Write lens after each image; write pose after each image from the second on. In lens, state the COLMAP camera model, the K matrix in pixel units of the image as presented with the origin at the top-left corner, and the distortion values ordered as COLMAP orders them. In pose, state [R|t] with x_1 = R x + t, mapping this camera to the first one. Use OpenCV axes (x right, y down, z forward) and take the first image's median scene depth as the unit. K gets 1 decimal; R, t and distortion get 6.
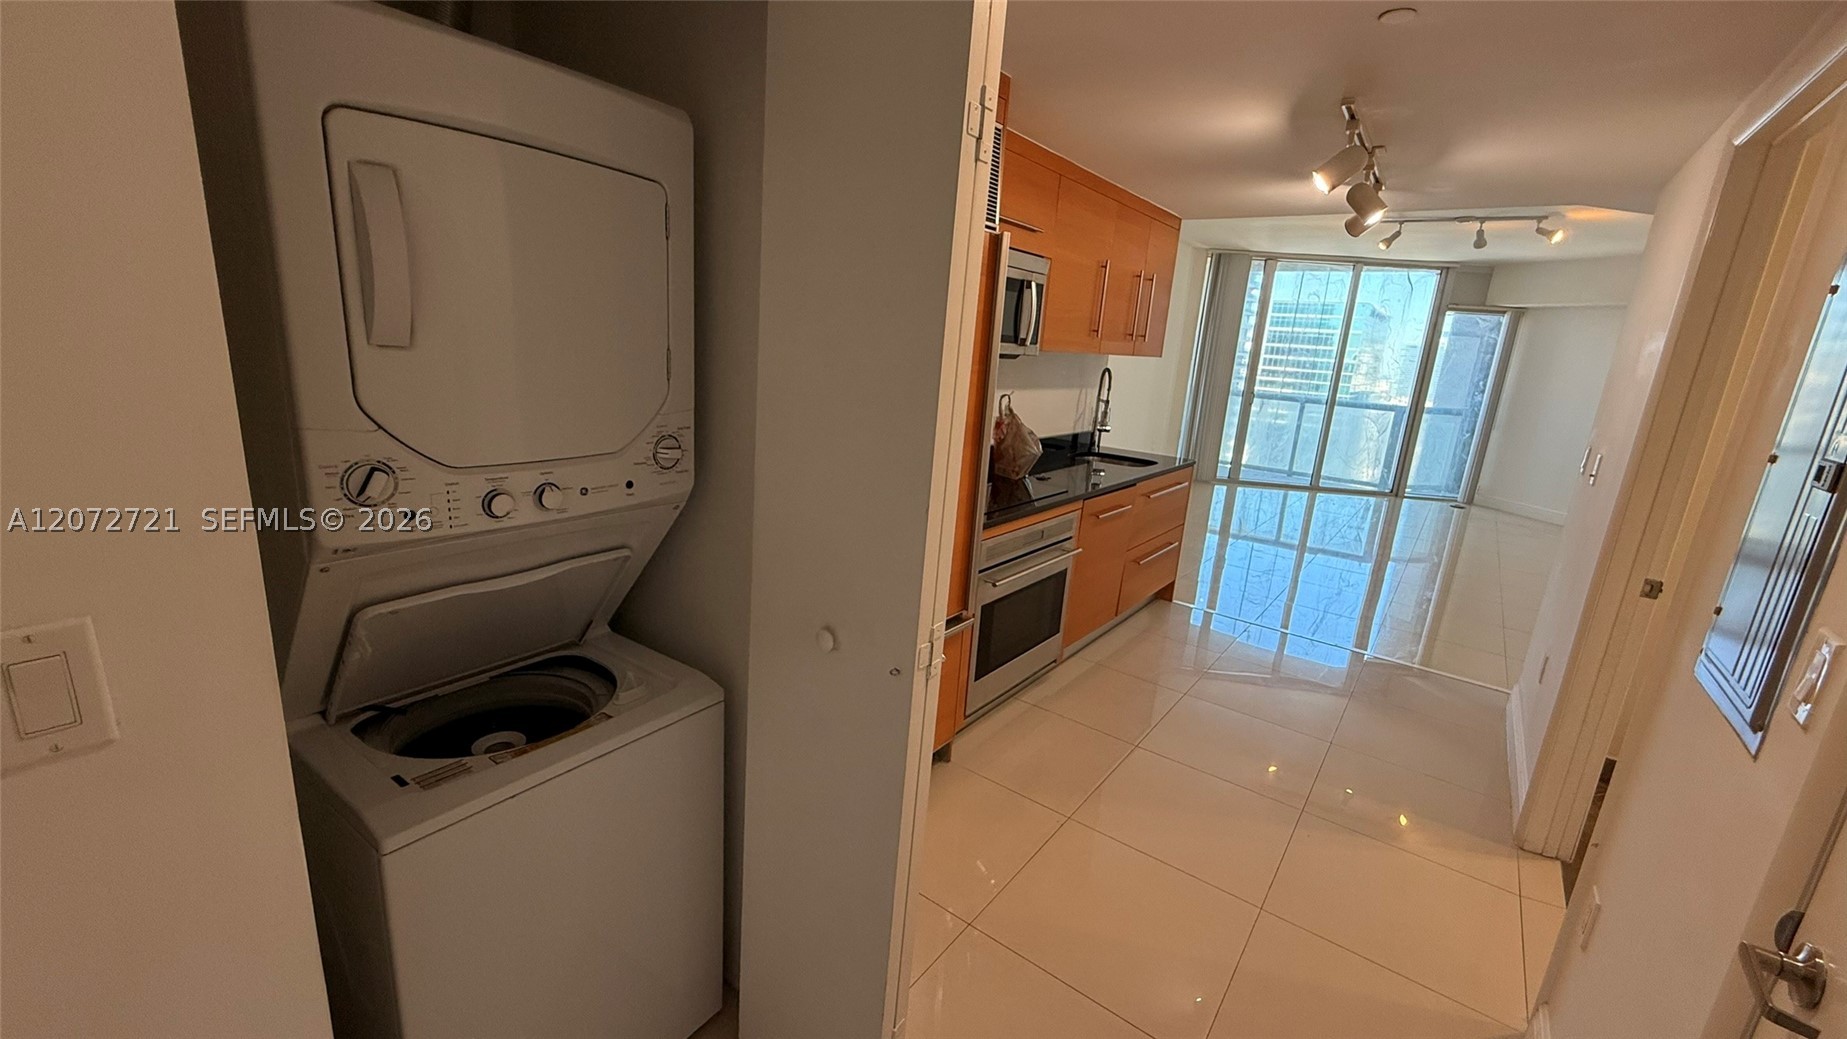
lens RADIAL K [[735.9, 0, 916.4], [0, 735.9, 518.7], [0, 0, 1]] dist [-0.000234, -0.000484]
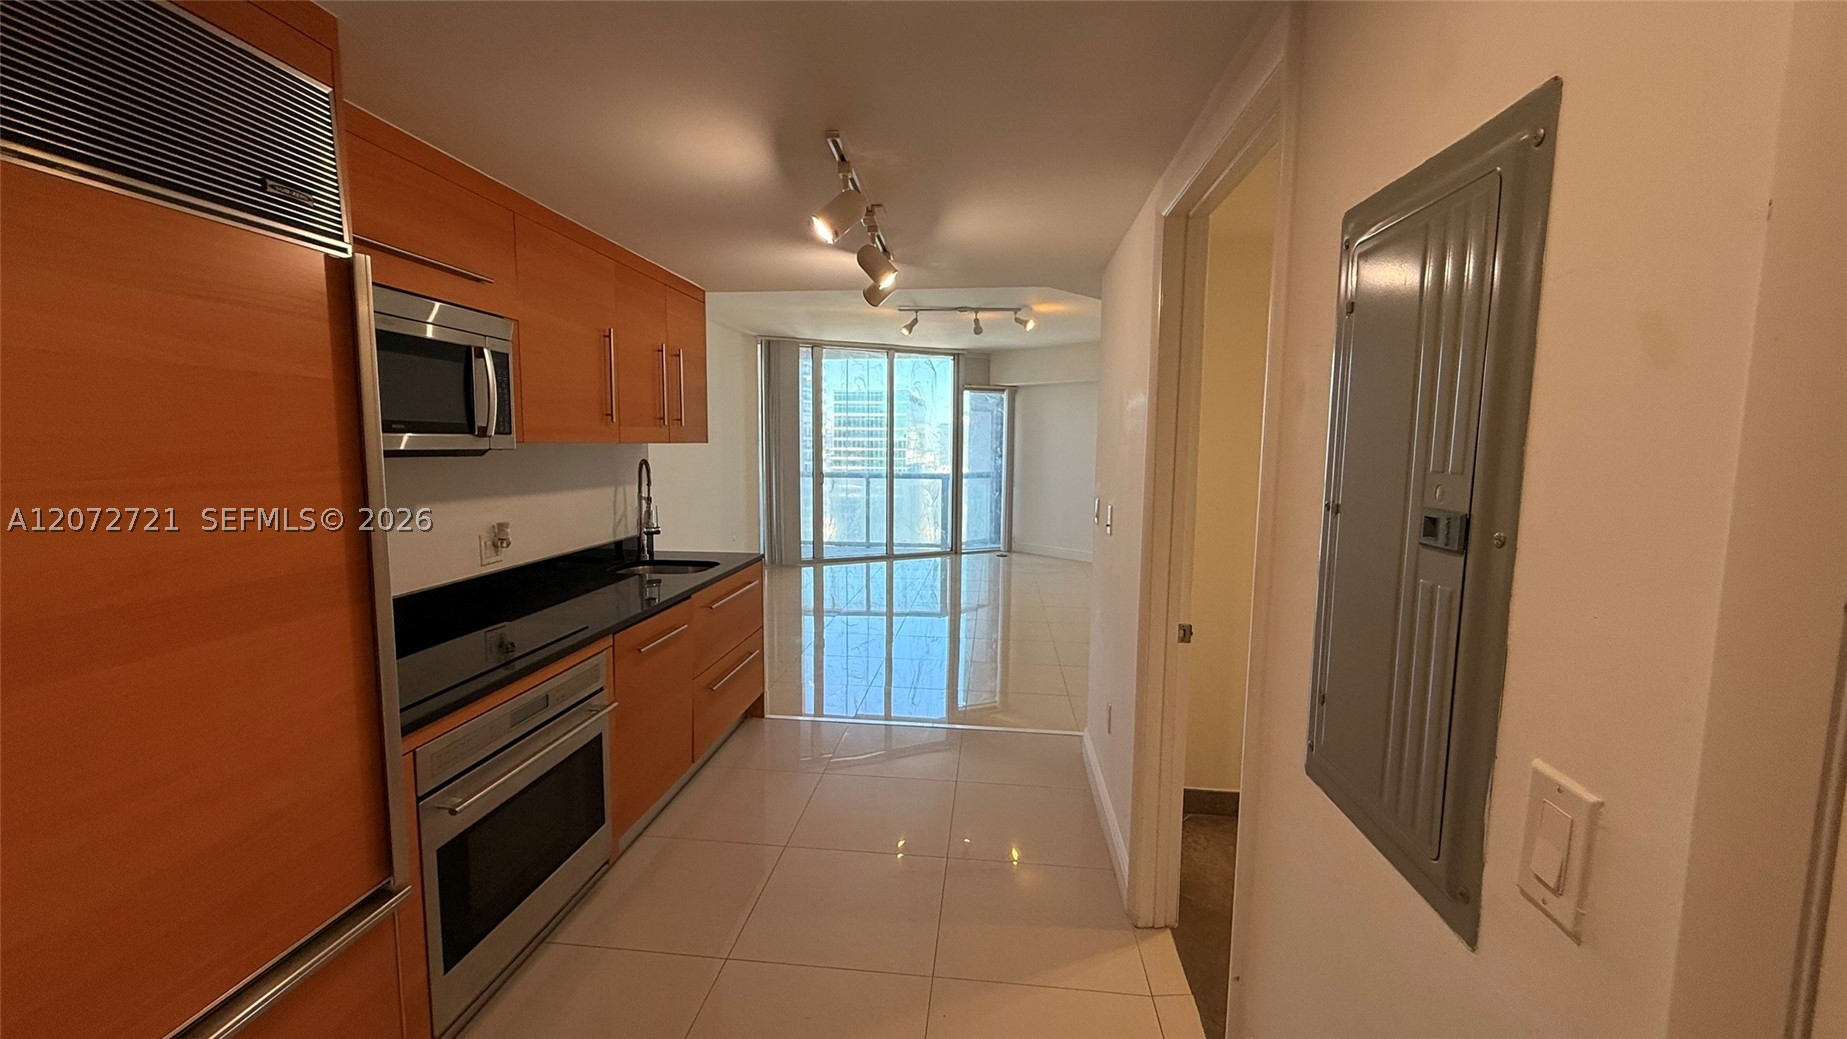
lens RADIAL K [[735.9, 0, 916.4], [0, 735.9, 518.7], [0, 0, 1]] dist [-0.000234, -0.000484]
pose [[0.854588, -0.112441, 0.506988, 0.048379], [0.172429, 0.982329, -0.072787, -0.012858], [-0.489845, 0.149622, 0.858874, 0.074077]]
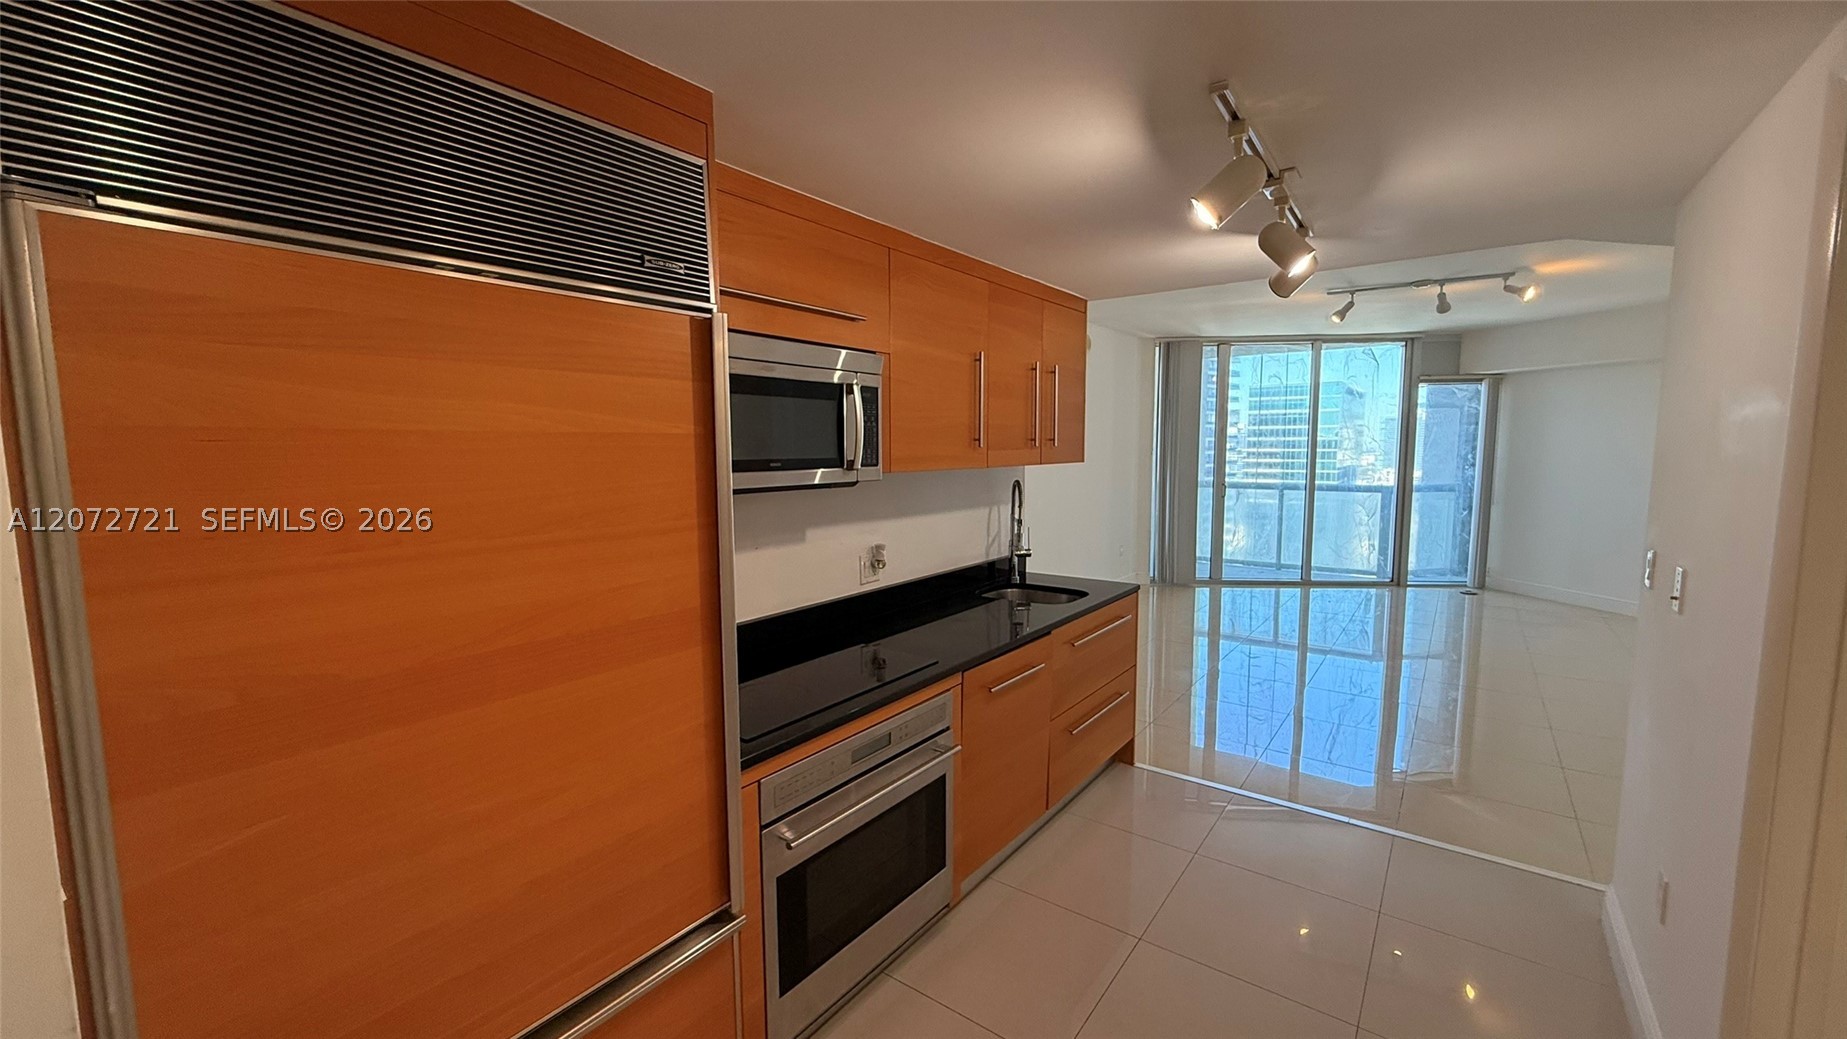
lens RADIAL K [[735.9, 0, 916.4], [0, 735.9, 518.7], [0, 0, 1]] dist [-0.000234, -0.000484]
pose [[0.997256, -0.073923, 0.003875, 0.073880], [0.073719, 0.987031, -0.142599, -0.028623], [0.006717, 0.142494, 0.989773, 0.103689]]
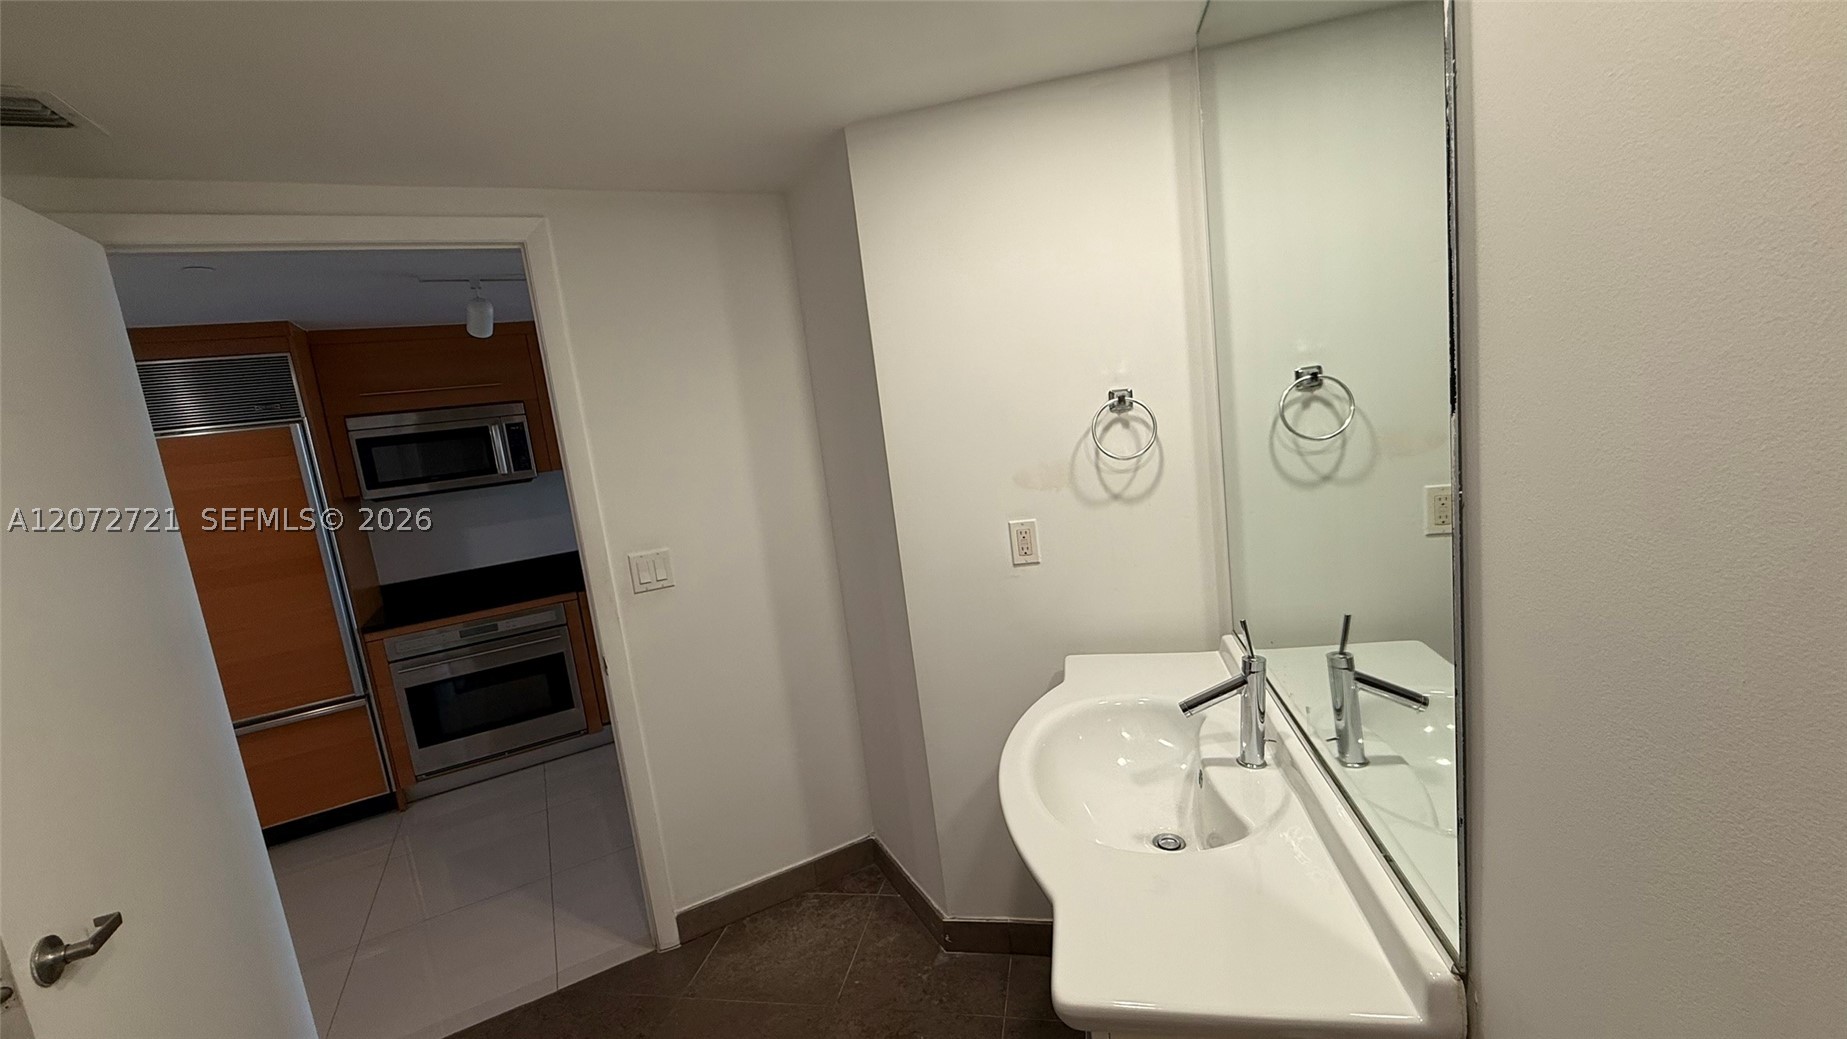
lens RADIAL K [[735.9, 0, 916.4], [0, 735.9, 518.7], [0, 0, 1]] dist [-0.000234, -0.000484]
pose [[0.896072, -0.120813, -0.427152, 0.473365], [0.081438, 0.990661, -0.109354, 0.011934], [0.436374, 0.063203, 0.897543, 0.069898]]
